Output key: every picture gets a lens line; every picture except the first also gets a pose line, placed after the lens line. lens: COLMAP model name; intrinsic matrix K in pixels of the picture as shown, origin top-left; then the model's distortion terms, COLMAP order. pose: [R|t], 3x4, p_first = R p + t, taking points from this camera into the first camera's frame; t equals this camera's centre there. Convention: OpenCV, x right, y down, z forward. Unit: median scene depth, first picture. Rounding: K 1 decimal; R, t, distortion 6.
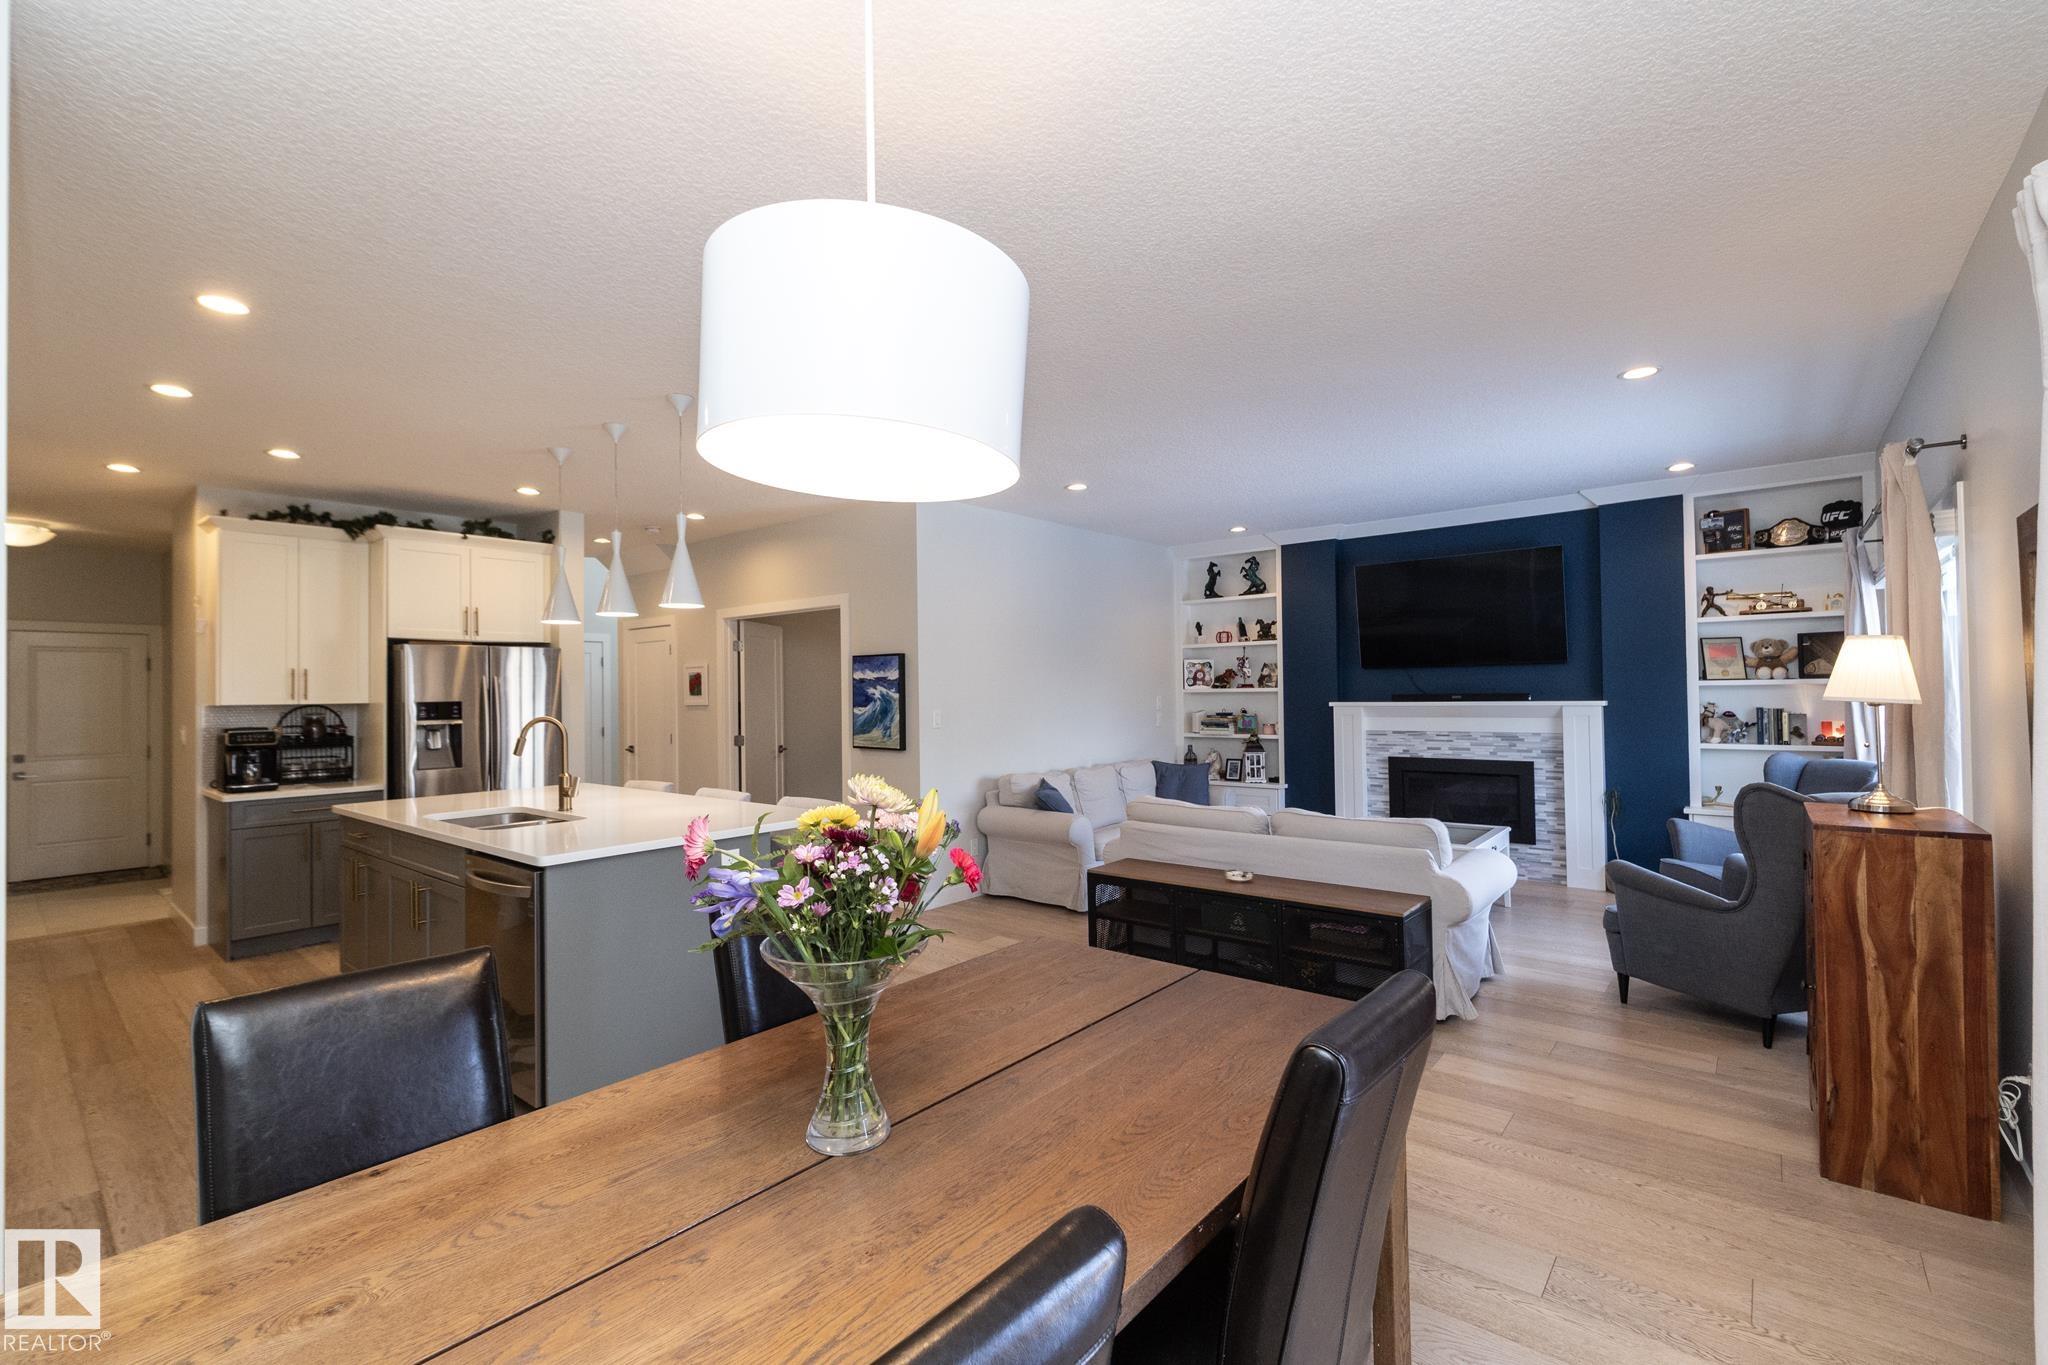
lens RADIAL K [[895.4, 0, 1028.0], [0, 895.4, 677.3], [0, 0, 1]] dist [-0.000958, -0.000356]
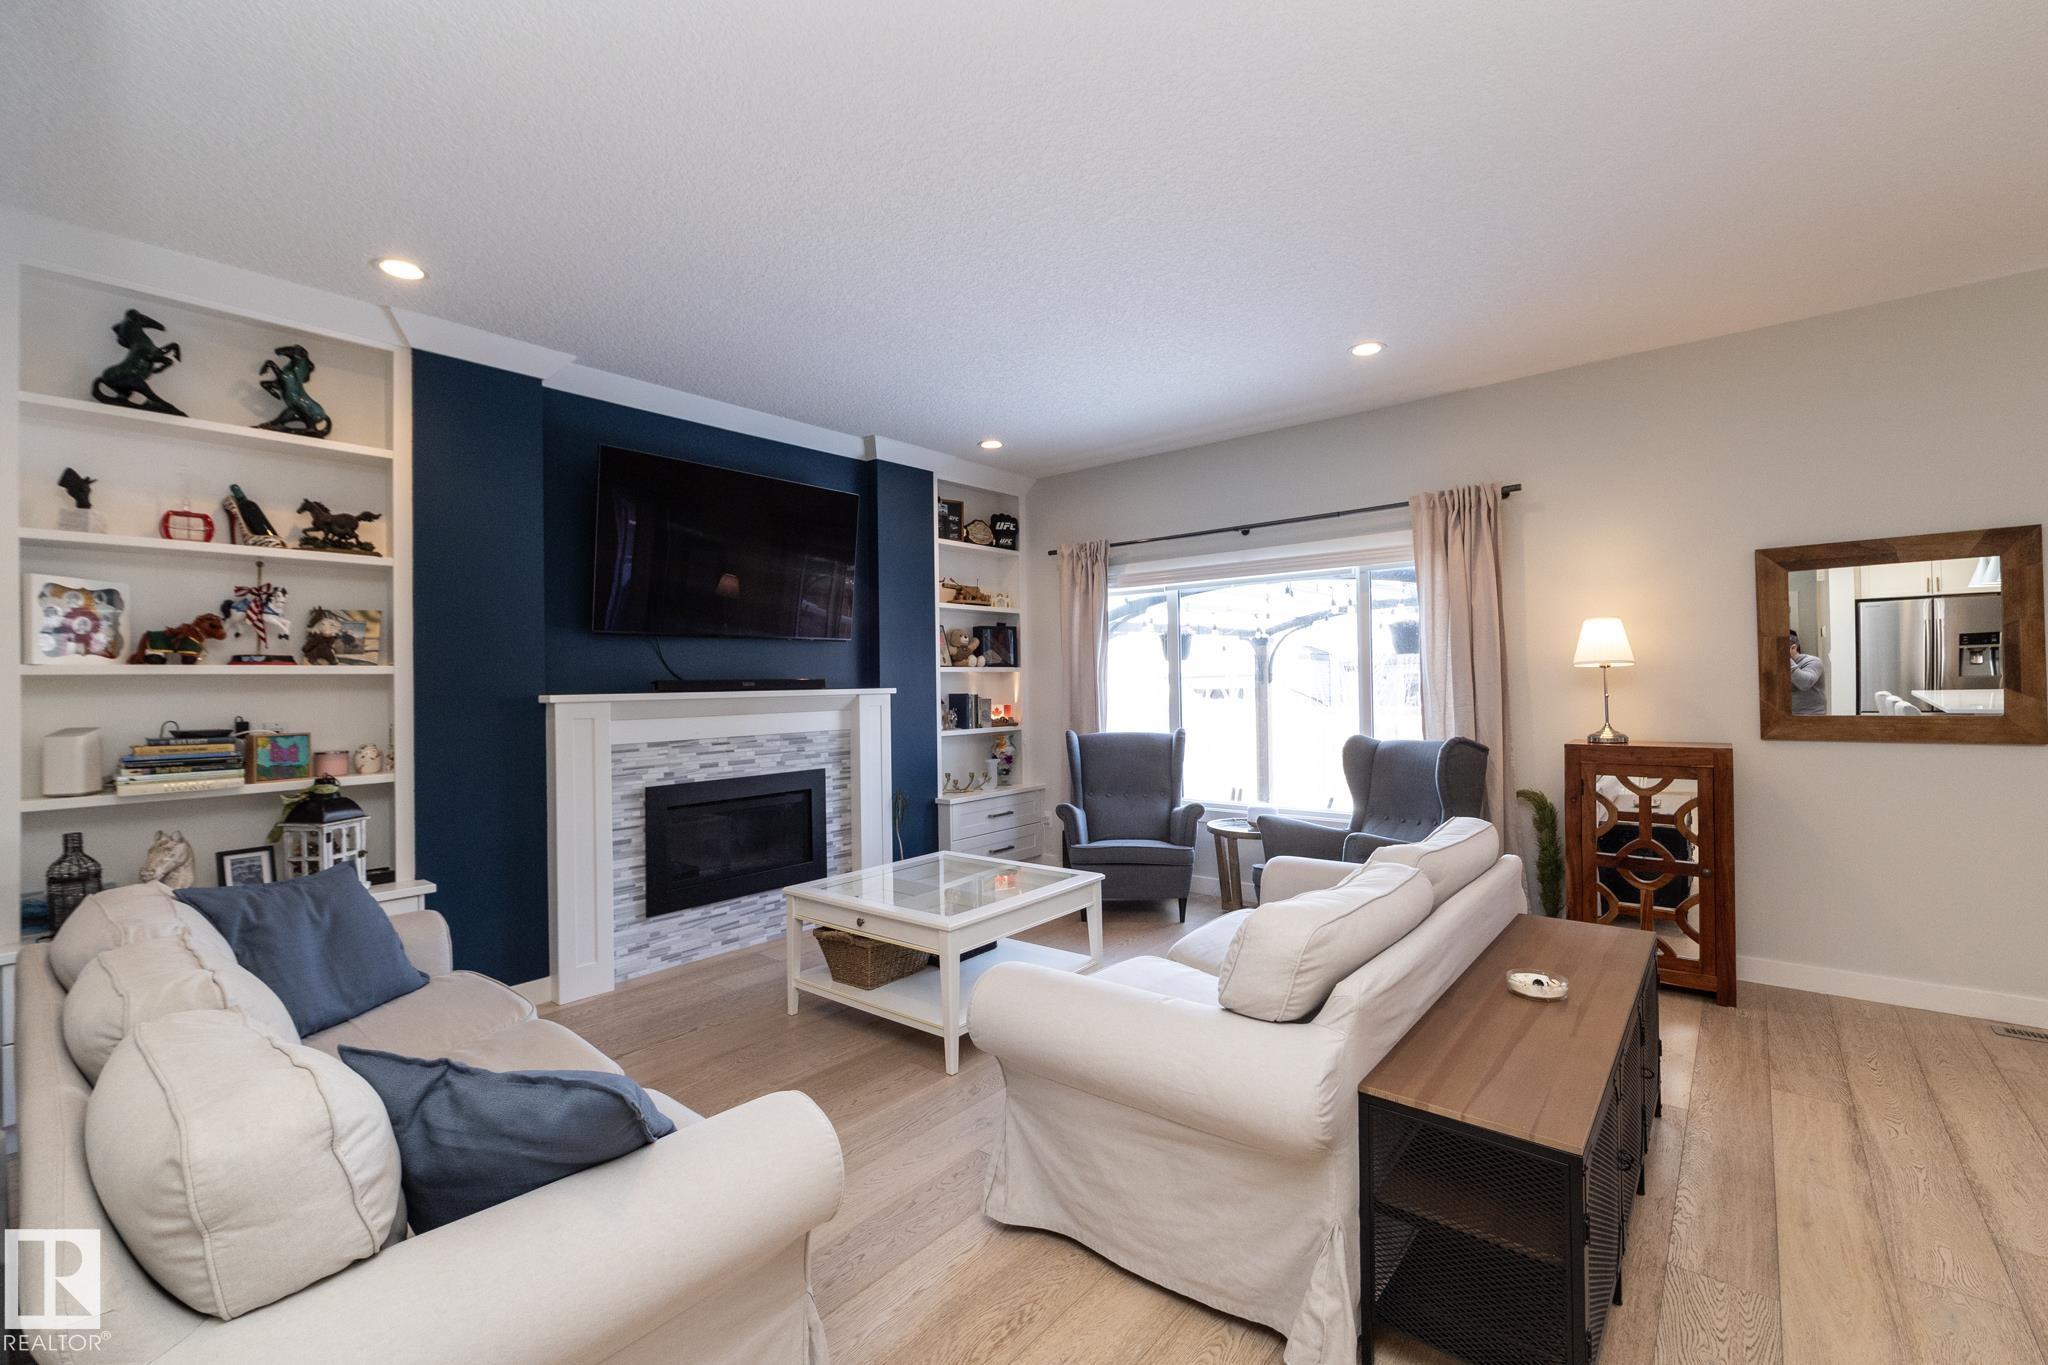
lens RADIAL K [[869.8, 0, 1024.0], [0, 869.8, 678.5], [0, 0, 1]] dist [0.002149, -0.001706]
pose [[-0.002264, 0.020110, 0.999795, -0.182835], [0.000530, 0.999798, -0.020109, 0.032842], [-0.999997, 0.000484, -0.002274, 0.843883]]
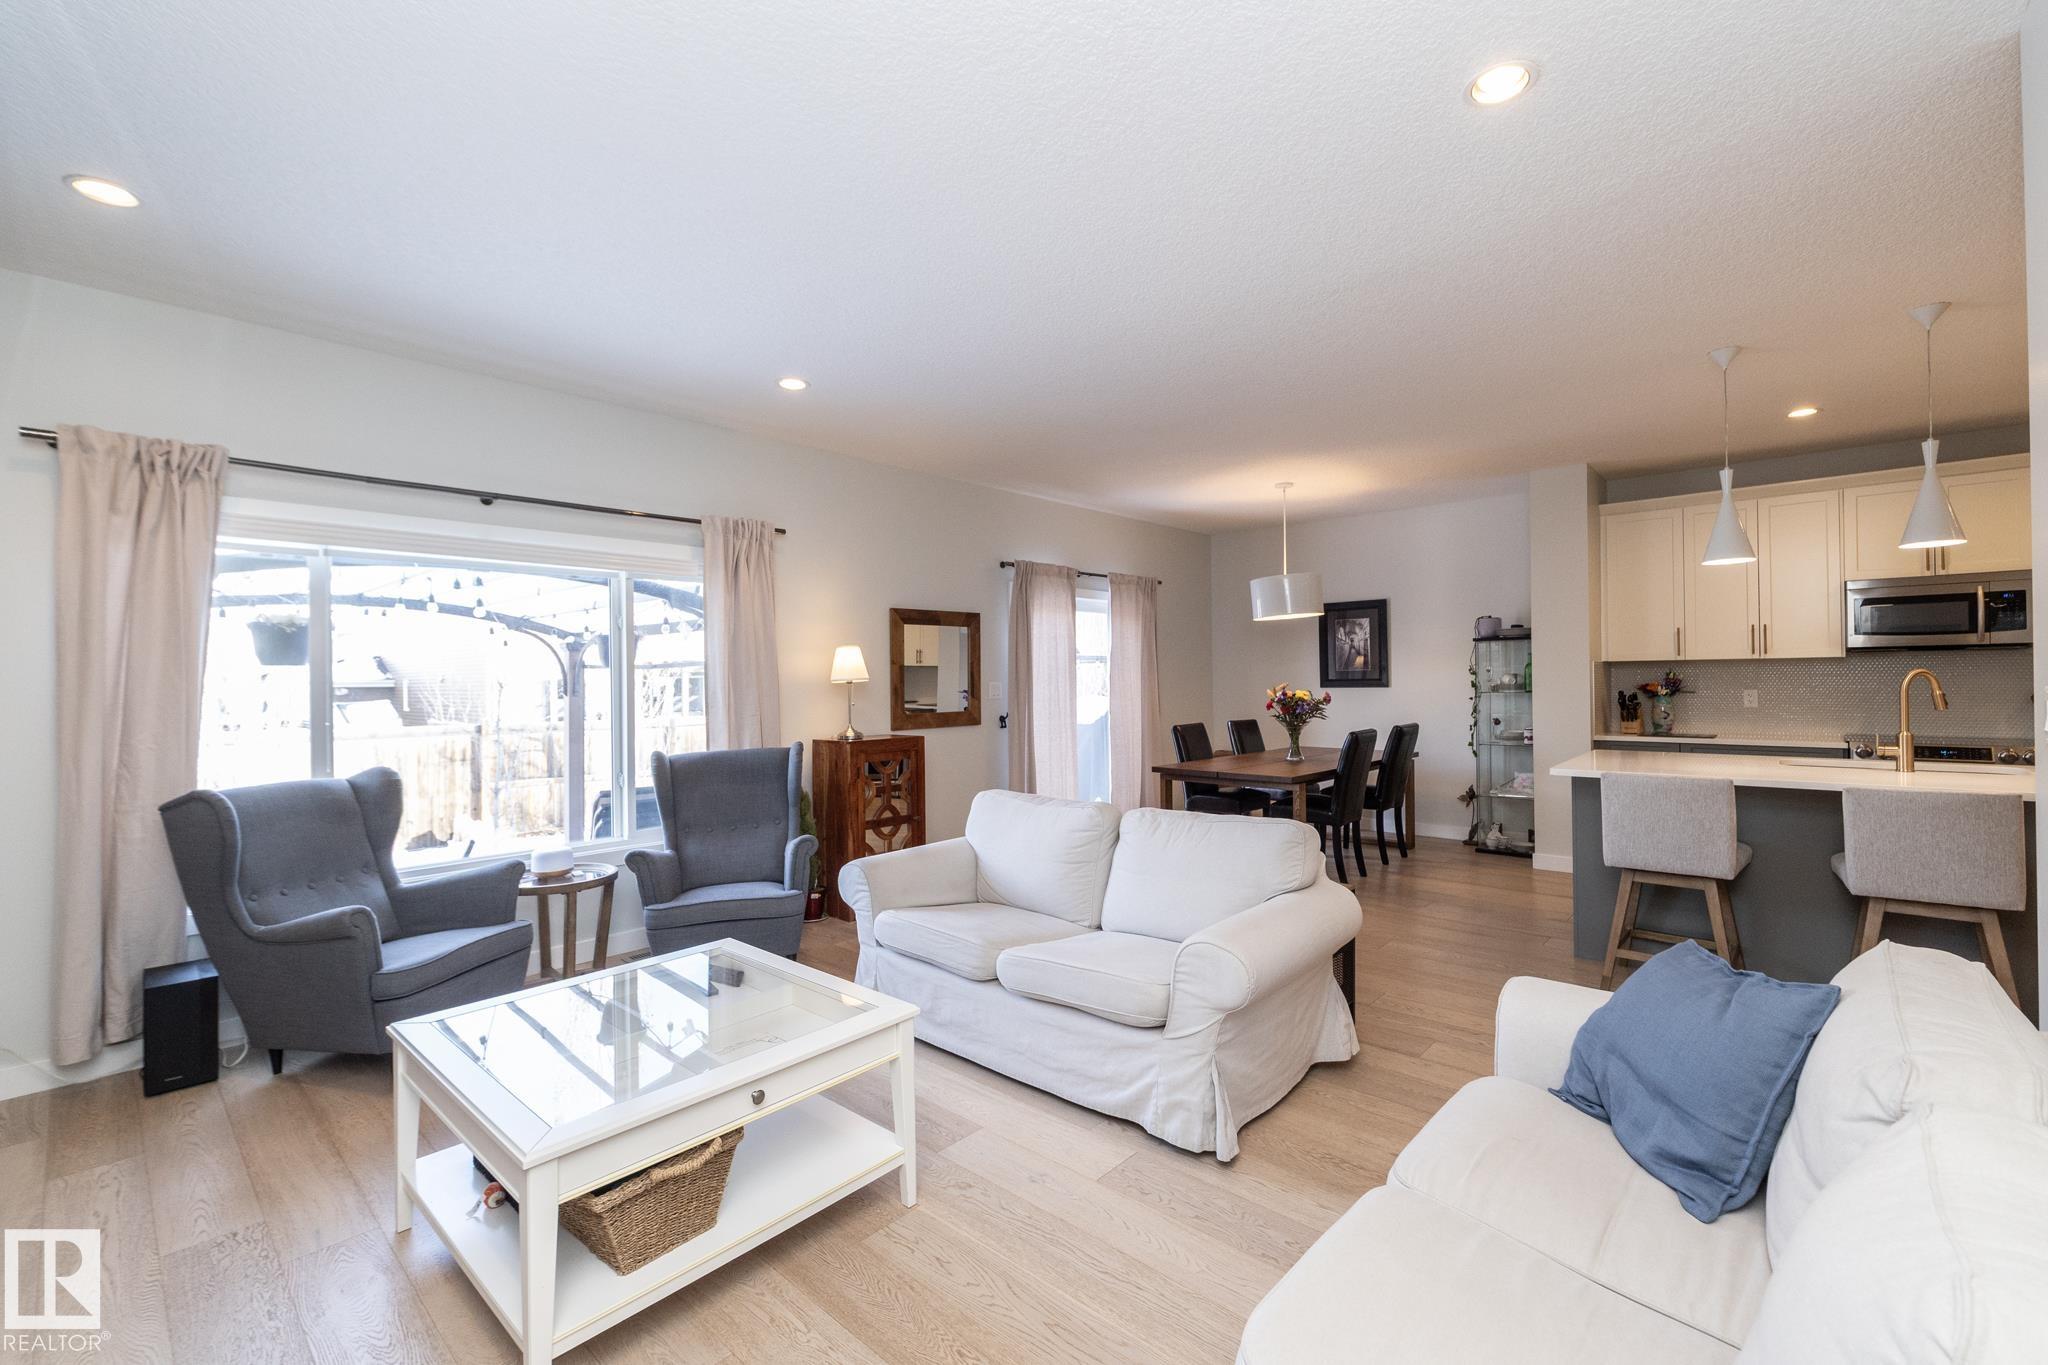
lens RADIAL K [[869.8, 0, 1024.0], [0, 869.8, 678.5], [0, 0, 1]] dist [0.002149, -0.001706]
pose [[-0.998893, 0.026893, 0.038600, 0.222854], [0.026217, 0.999496, -0.017911, 0.027786], [-0.039062, -0.016879, -0.999094, 1.239182]]
